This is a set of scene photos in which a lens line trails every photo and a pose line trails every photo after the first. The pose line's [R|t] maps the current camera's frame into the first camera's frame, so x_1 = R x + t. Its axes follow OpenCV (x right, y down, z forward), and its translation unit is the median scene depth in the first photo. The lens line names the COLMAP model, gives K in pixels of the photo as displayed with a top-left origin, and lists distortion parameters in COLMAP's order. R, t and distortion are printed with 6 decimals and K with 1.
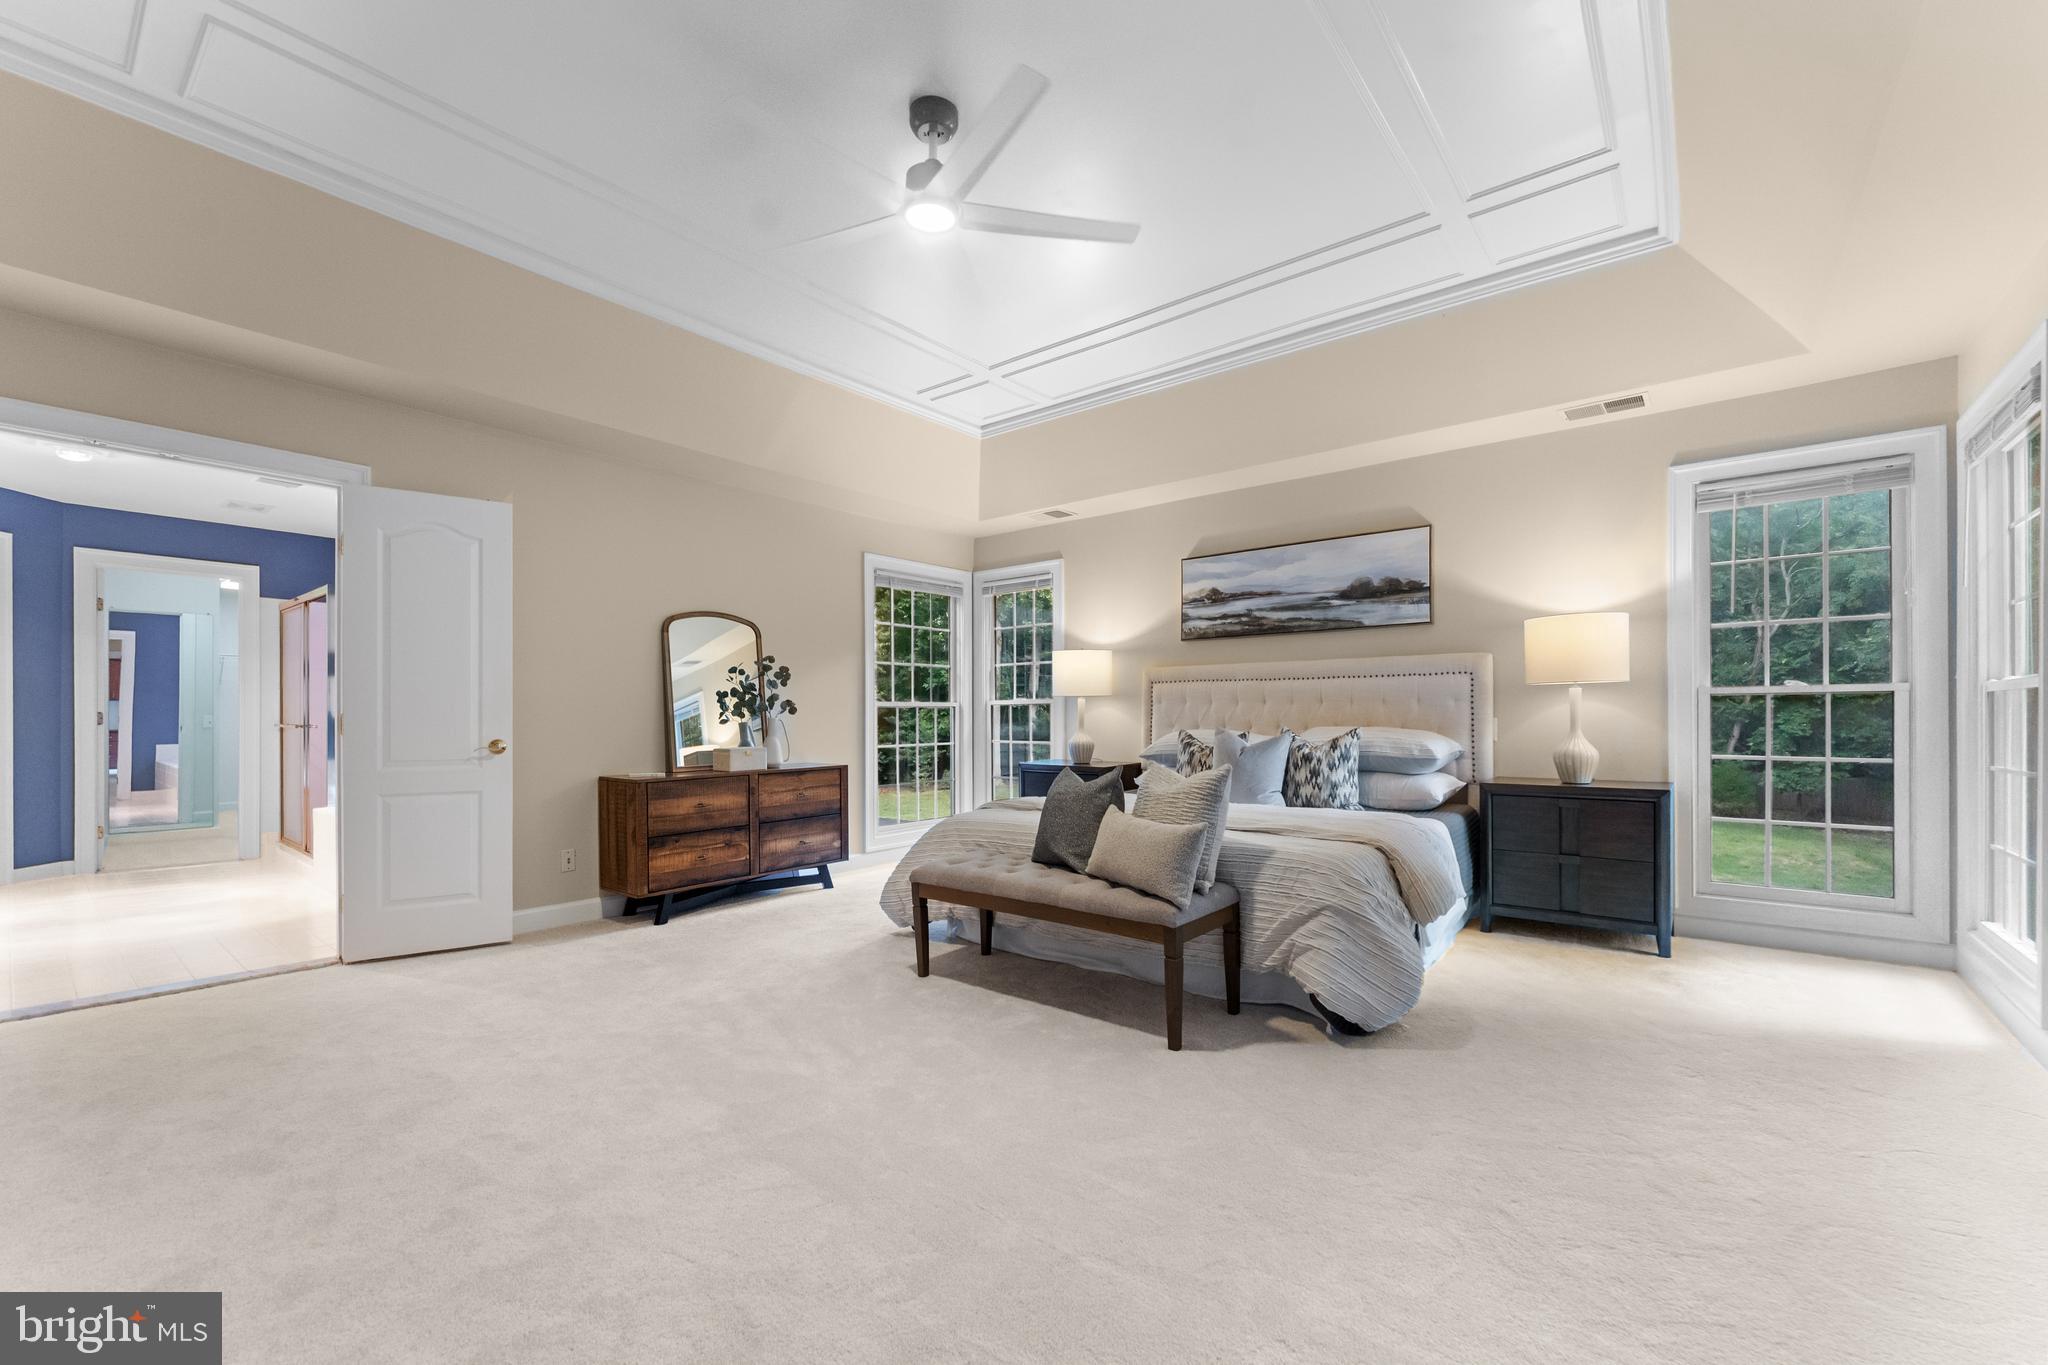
lens RADIAL K [[839.9, 0, 1022.2], [0, 839.9, 717.4], [0, 0, 1]] dist [0.003712, 0.000051]
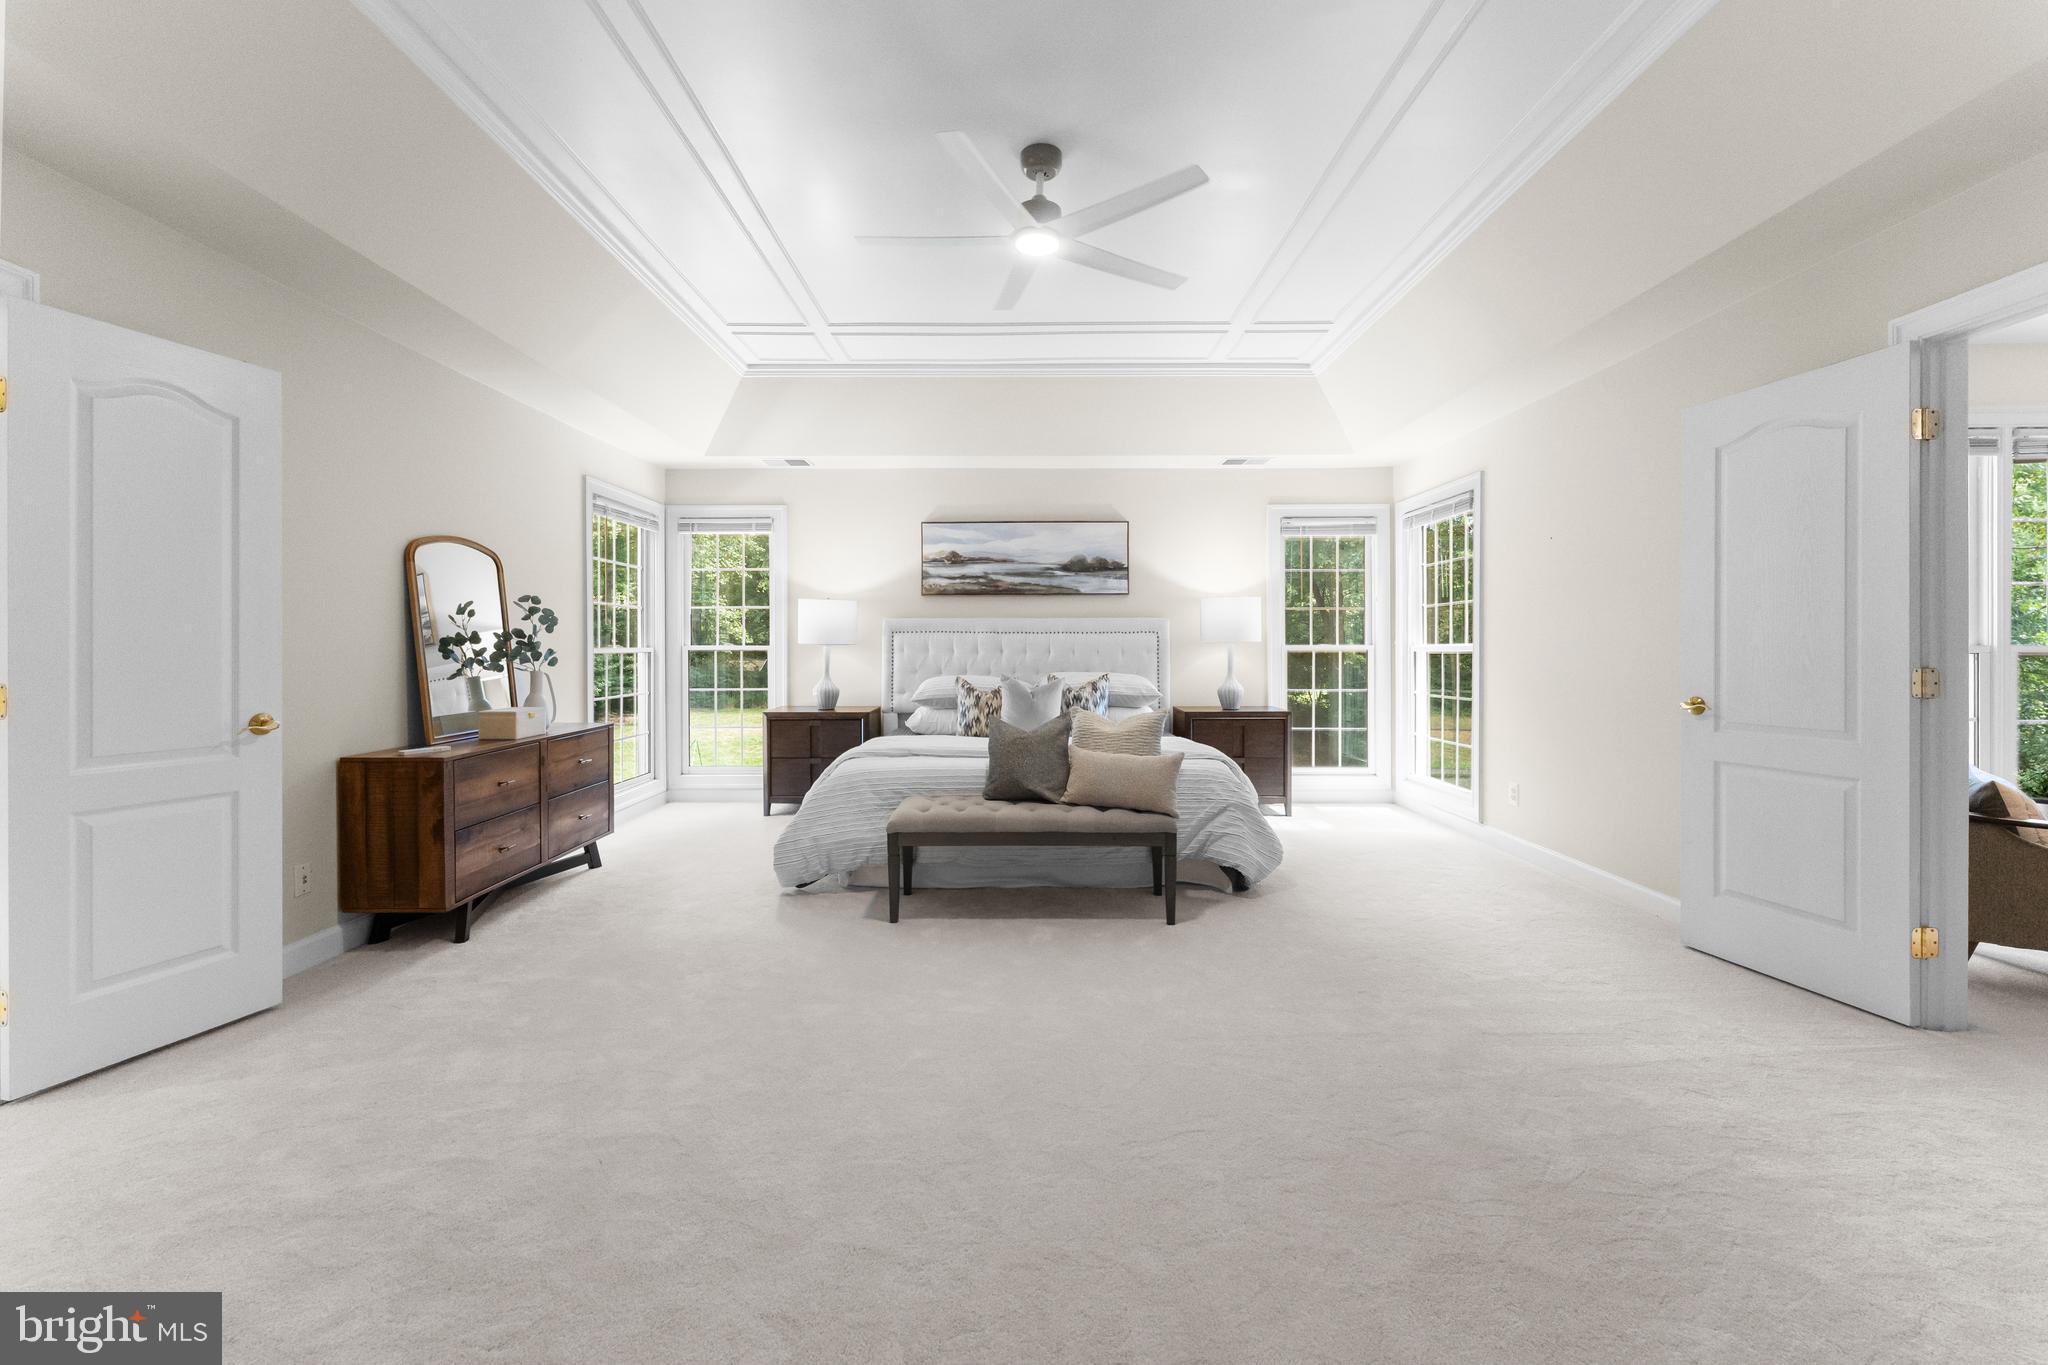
lens RADIAL K [[830.8, 0, 1018.0], [0, 830.8, 648.9], [0, 0, 1]] dist [0.000287, -0.000101]
pose [[0.778984, 0.001878, 0.627041, -0.477009], [-0.000686, 0.999997, -0.002144, -0.021496], [-0.627043, 0.001240, 0.778984, 0.073518]]
